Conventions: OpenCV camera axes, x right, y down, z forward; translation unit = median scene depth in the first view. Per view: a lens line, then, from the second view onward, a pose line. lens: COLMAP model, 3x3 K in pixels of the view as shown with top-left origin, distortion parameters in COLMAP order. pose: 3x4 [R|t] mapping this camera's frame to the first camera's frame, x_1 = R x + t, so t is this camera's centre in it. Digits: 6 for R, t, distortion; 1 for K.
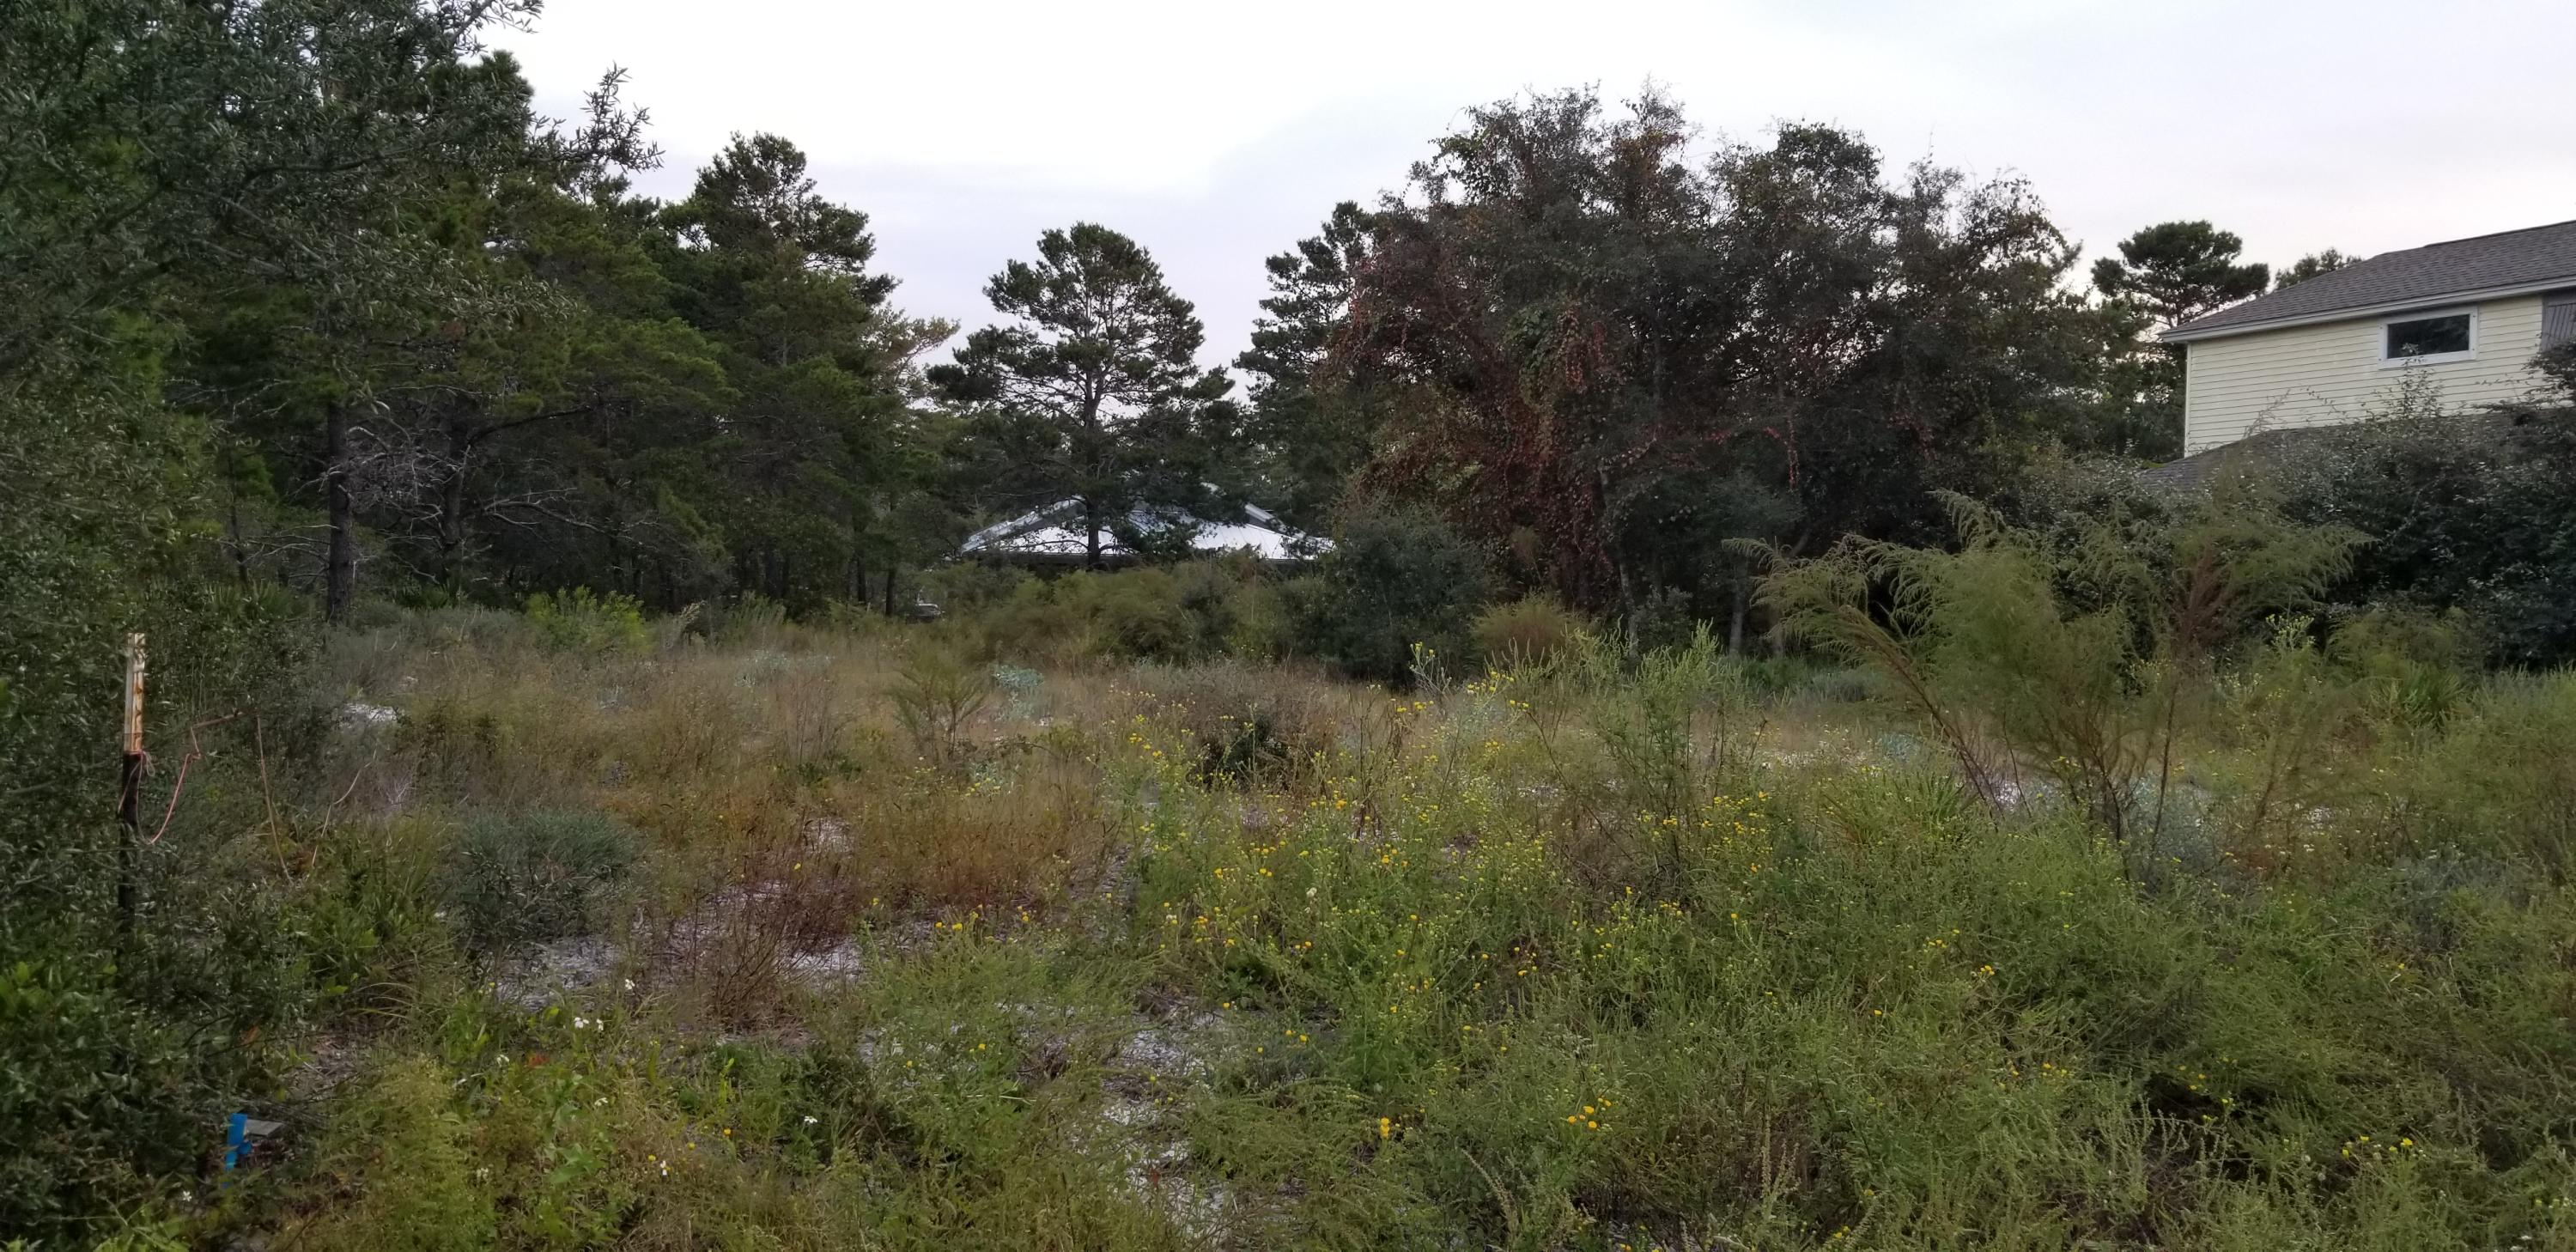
lens RADIAL K [[2012.9, 0, 1258.1], [0, 2012.9, 553.8], [0, 0, 1]] dist [0.098630, -0.000019]
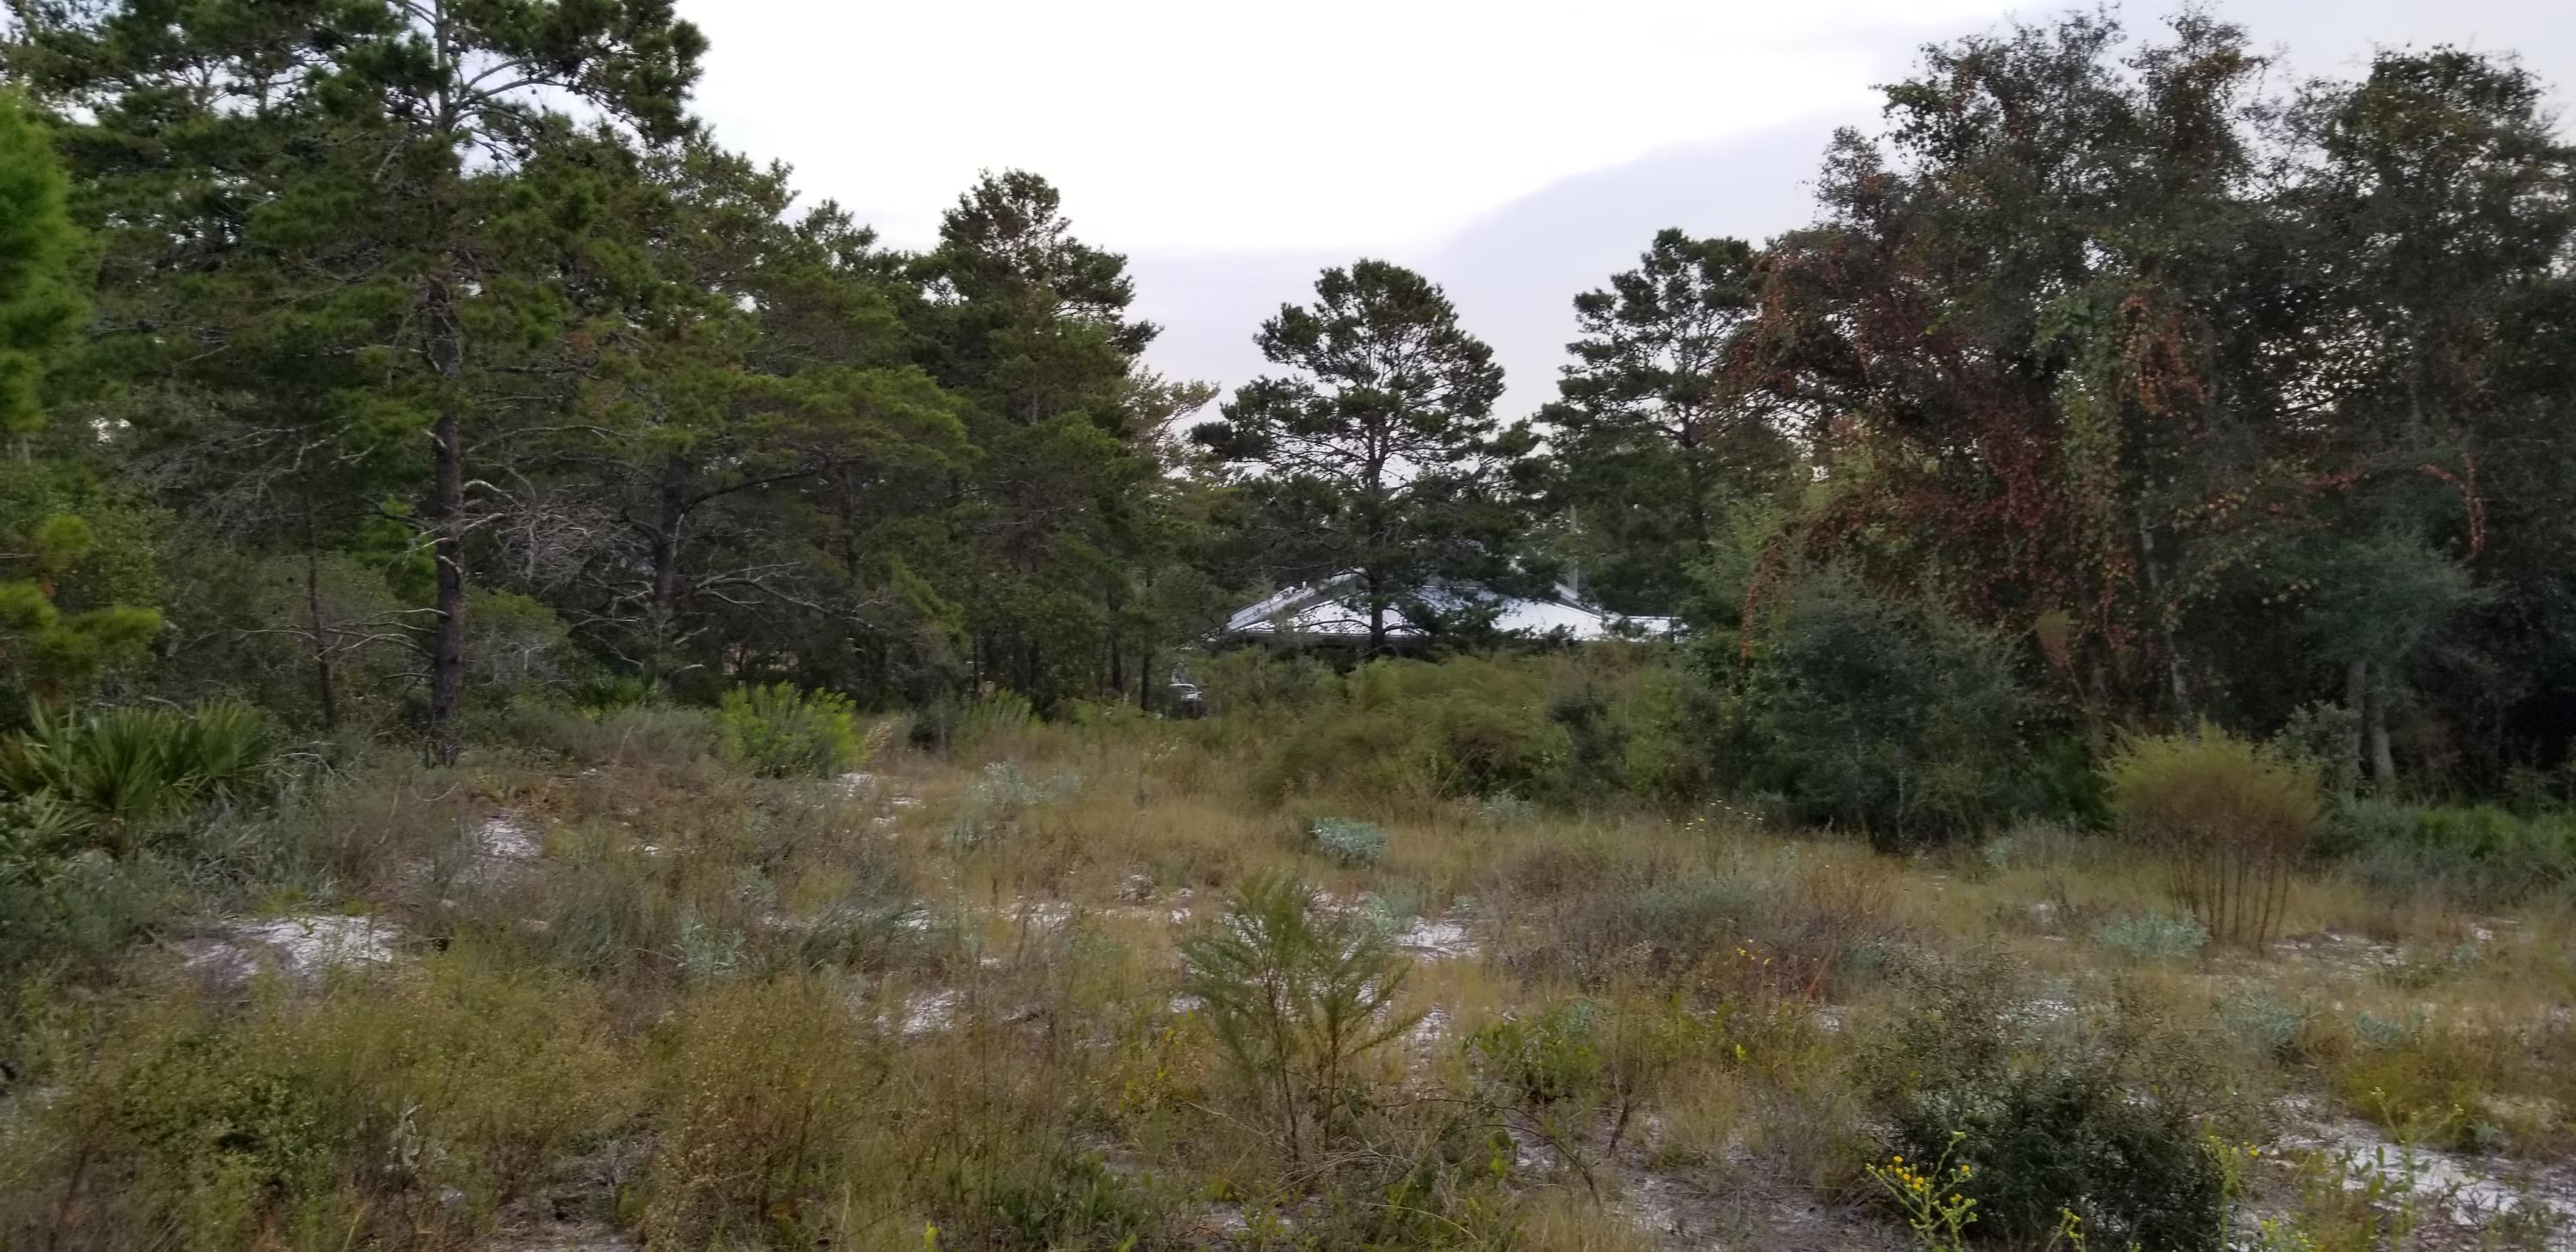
lens RADIAL K [[2012.9, 0, 1258.1], [0, 2012.9, 553.8], [0, 0, 1]] dist [0.098630, -0.000019]
pose [[0.992458, -0.004465, -0.122503, -0.026534], [-0.000045, 0.999323, -0.036785, -0.003208], [0.122584, 0.036513, 0.991786, 0.128113]]
